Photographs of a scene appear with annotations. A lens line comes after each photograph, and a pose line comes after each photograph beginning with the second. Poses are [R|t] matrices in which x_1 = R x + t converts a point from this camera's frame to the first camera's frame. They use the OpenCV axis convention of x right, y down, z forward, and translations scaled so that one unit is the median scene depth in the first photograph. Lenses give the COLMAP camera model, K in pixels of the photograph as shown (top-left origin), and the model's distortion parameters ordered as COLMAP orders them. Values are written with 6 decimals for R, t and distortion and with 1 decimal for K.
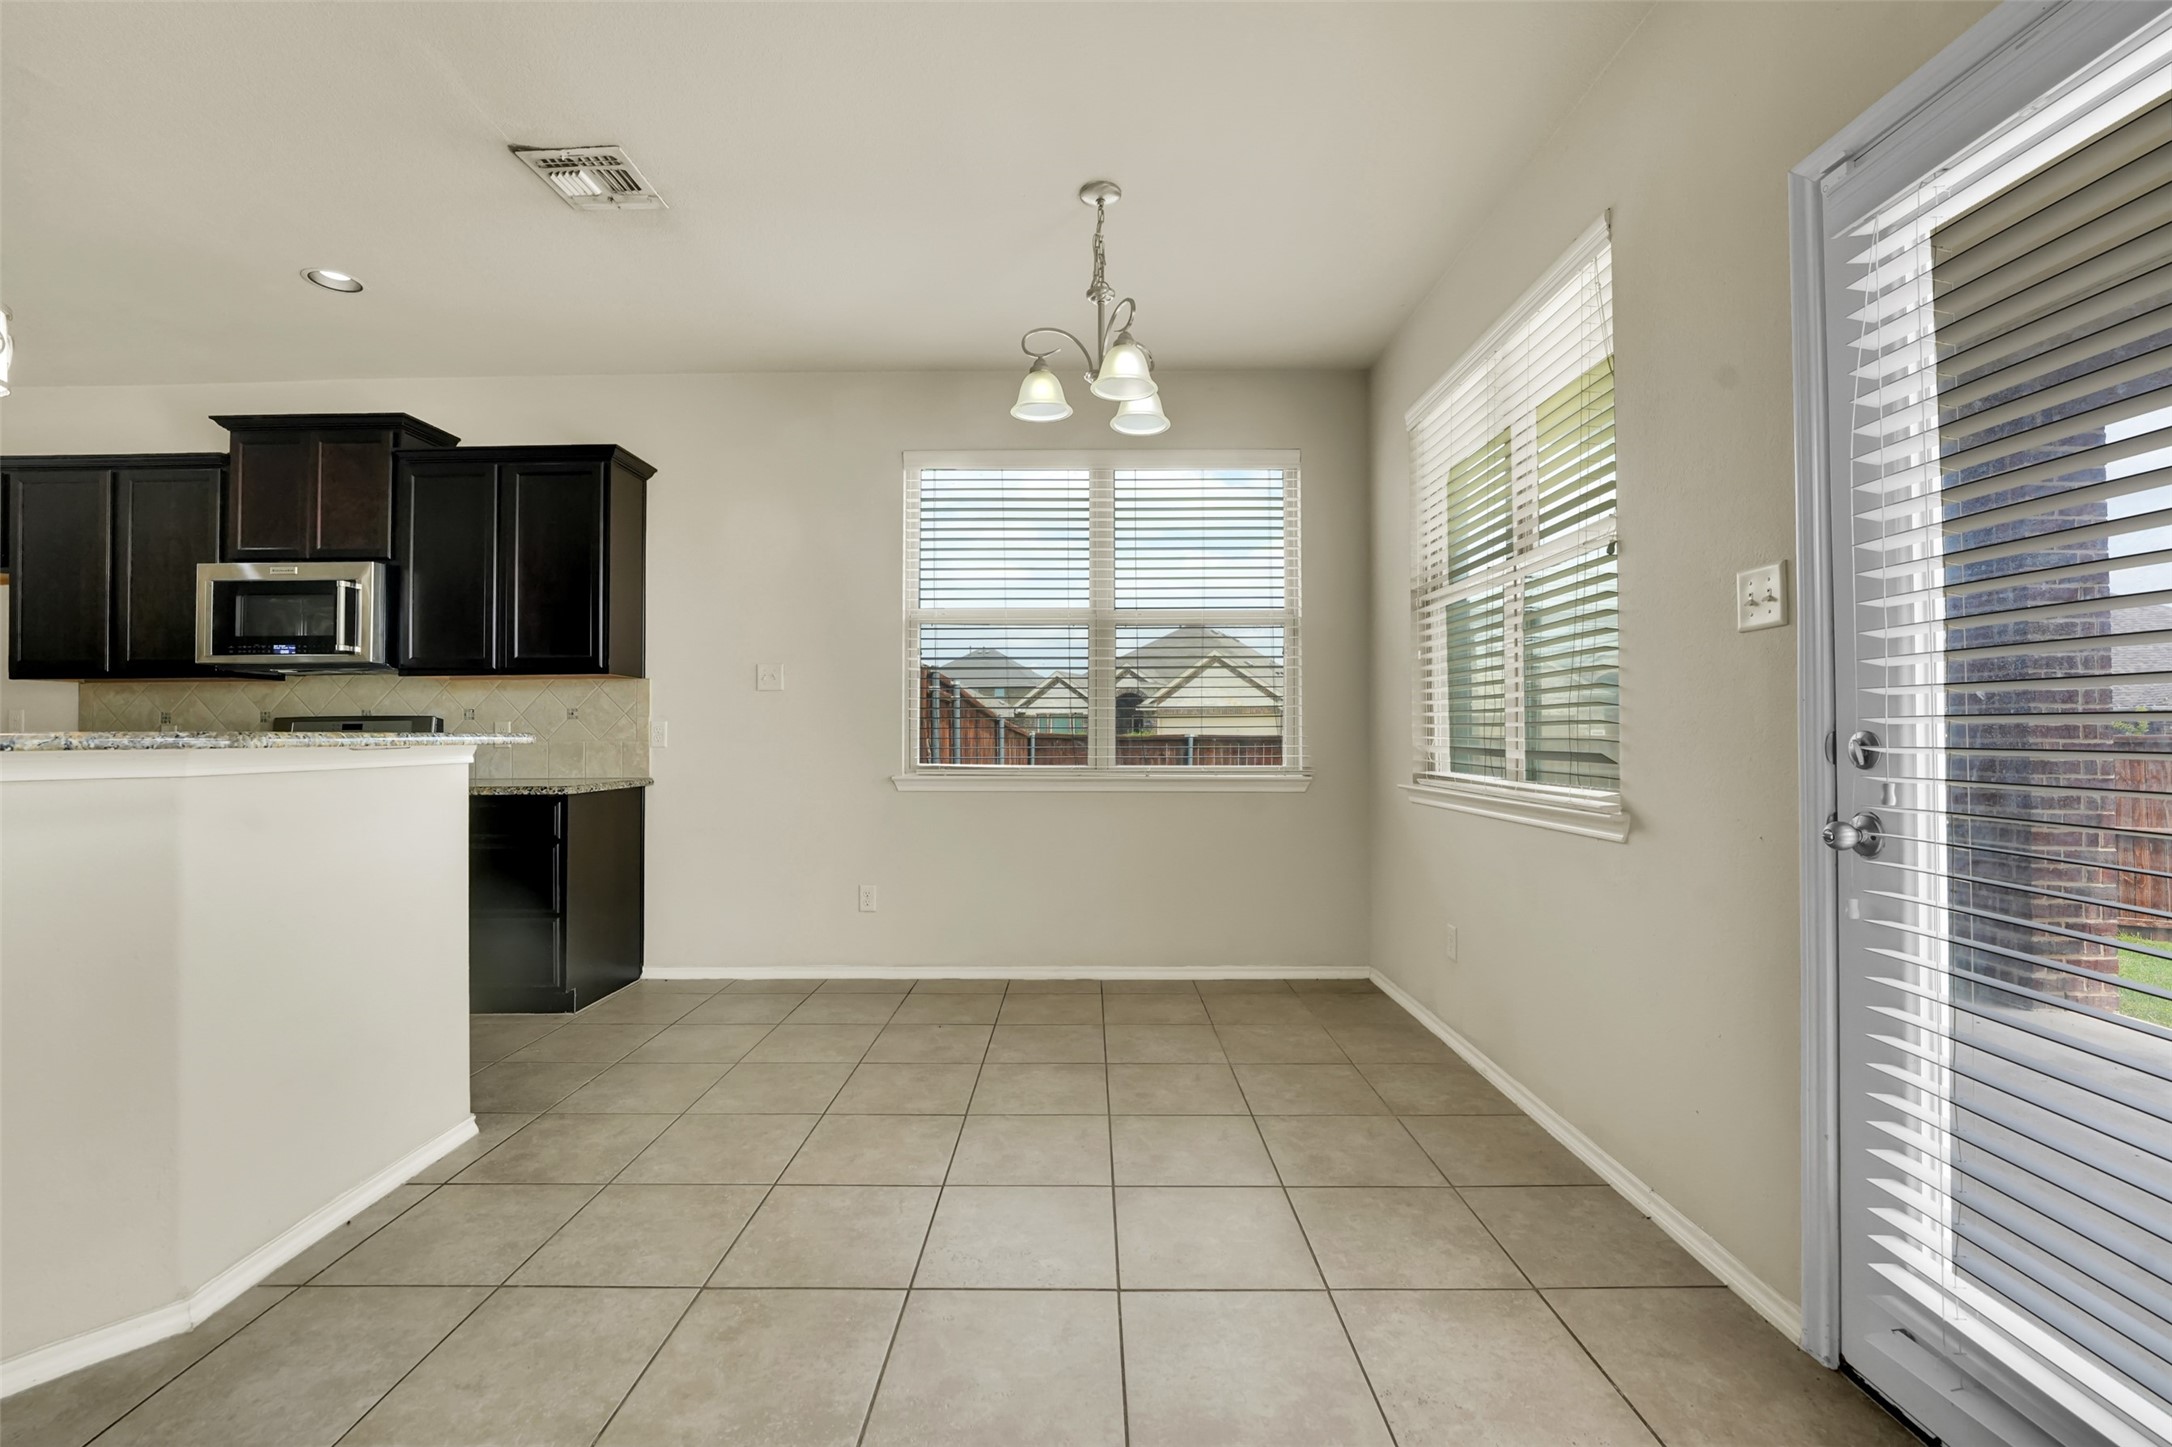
lens RADIAL K [[933.6, 0, 1121.2], [0, 933.6, 721.2], [0, 0, 1]] dist [-0.032928, 0.000131]
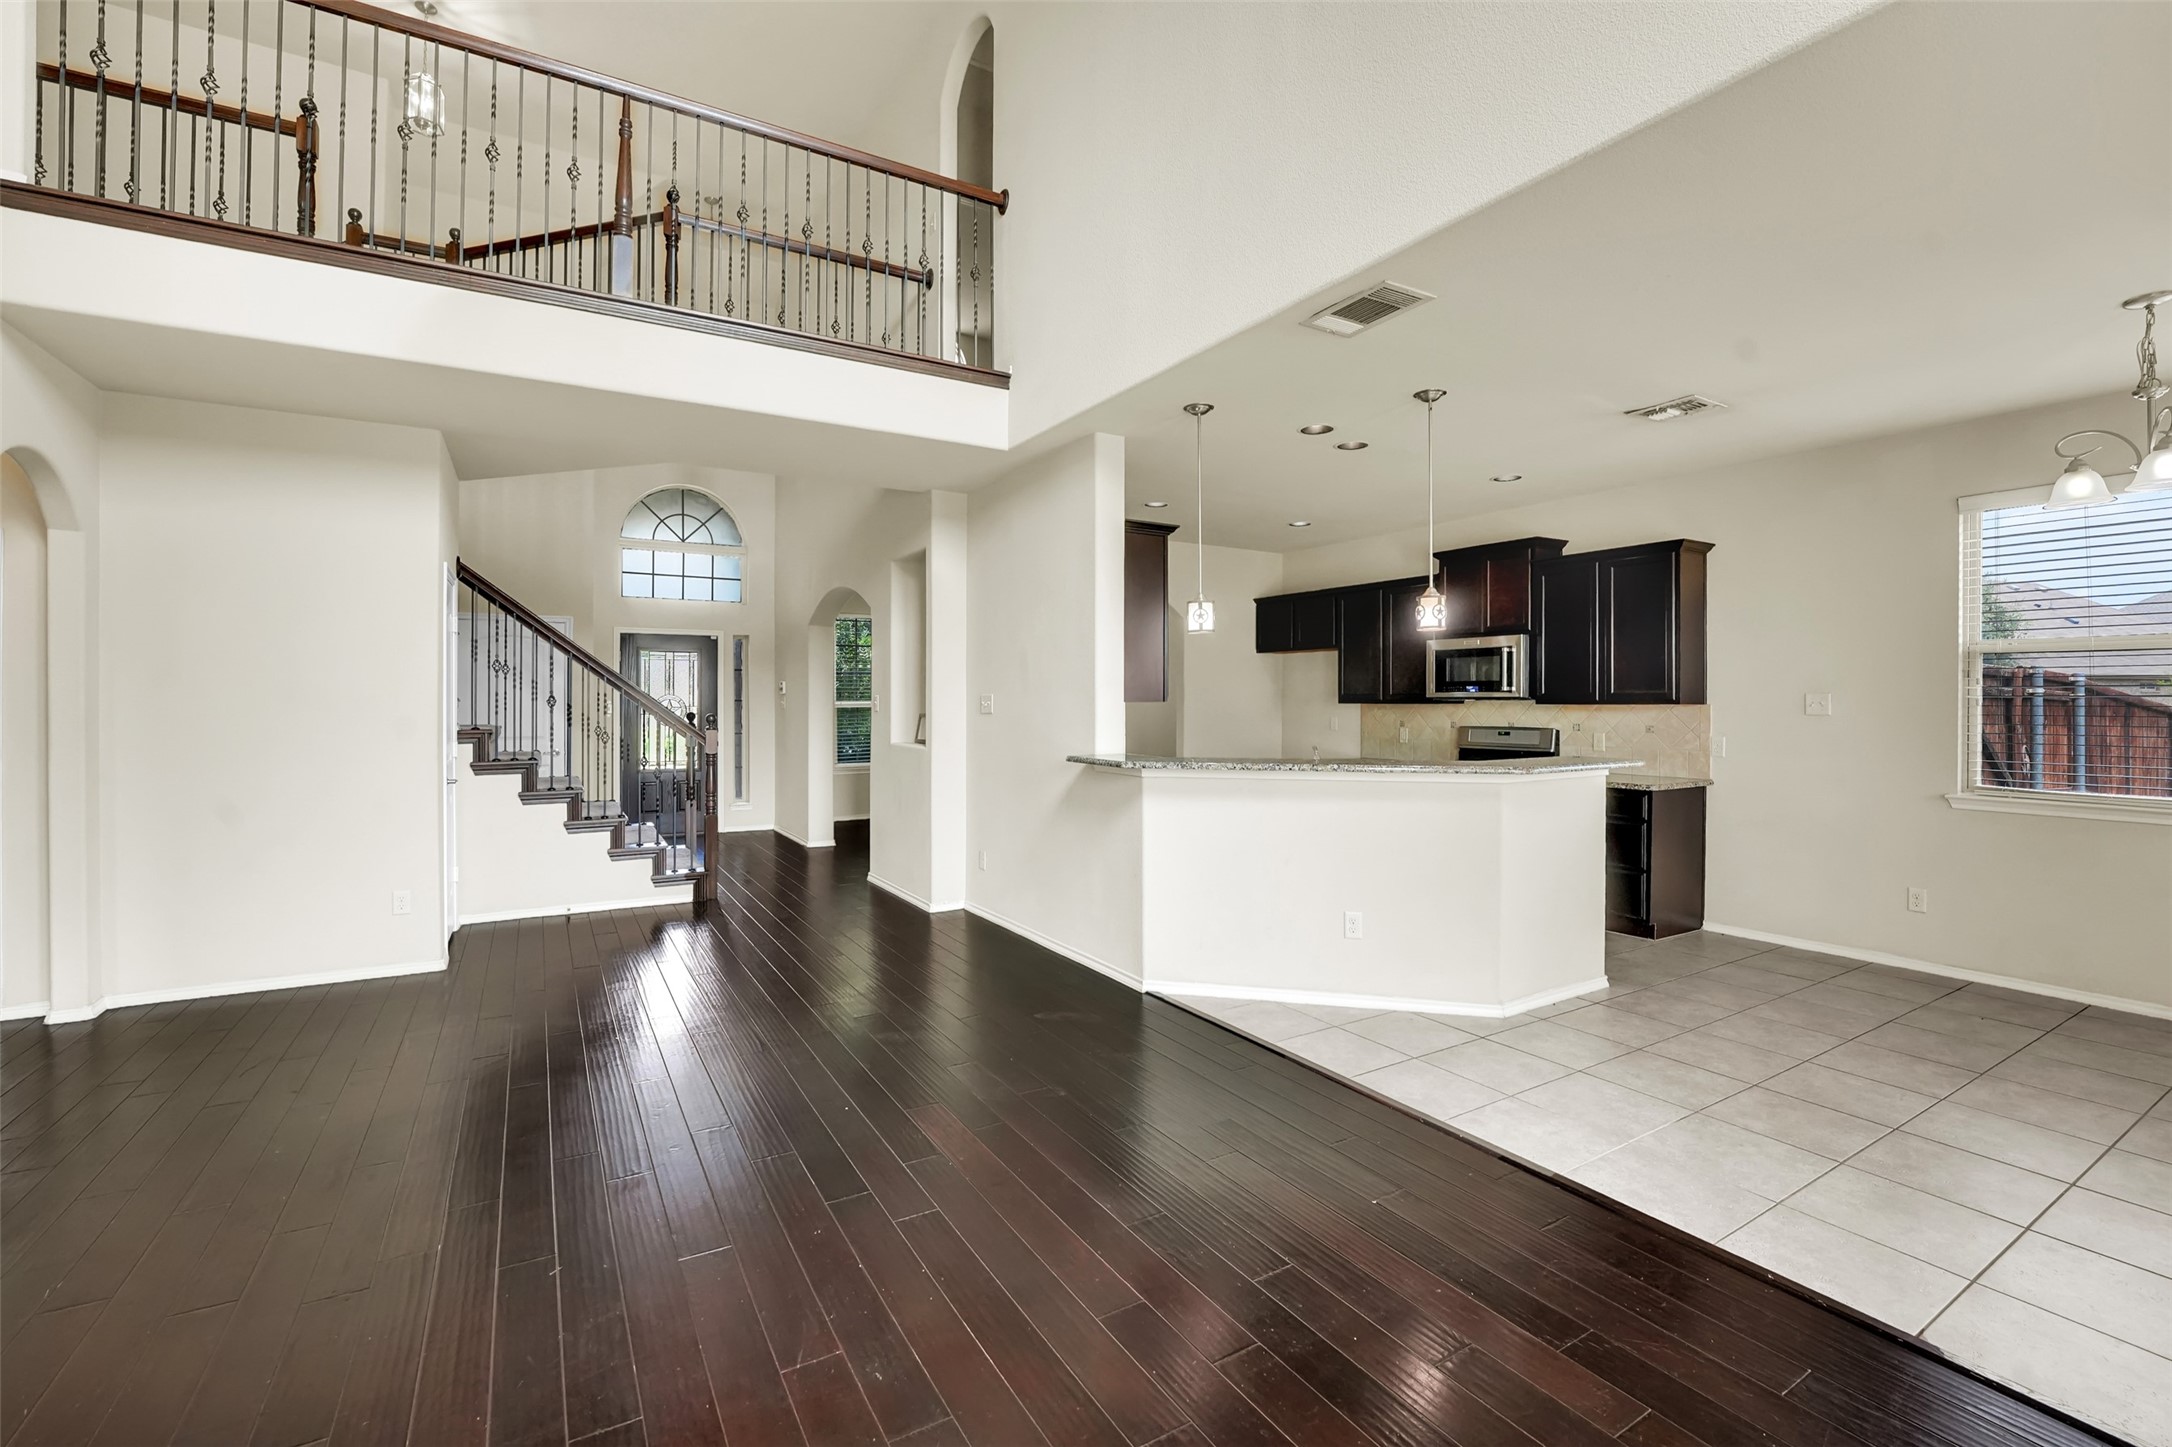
lens RADIAL K [[926.3, 0, 1088.3], [0, 926.3, 709.1], [0, 0, 1]] dist [-0.014492, -0.000230]
pose [[0.499555, 0.009403, -0.866231, 0.206817], [0.008917, 0.999832, 0.015996, -0.076280], [0.866236, -0.015715, 0.499387, -0.475771]]
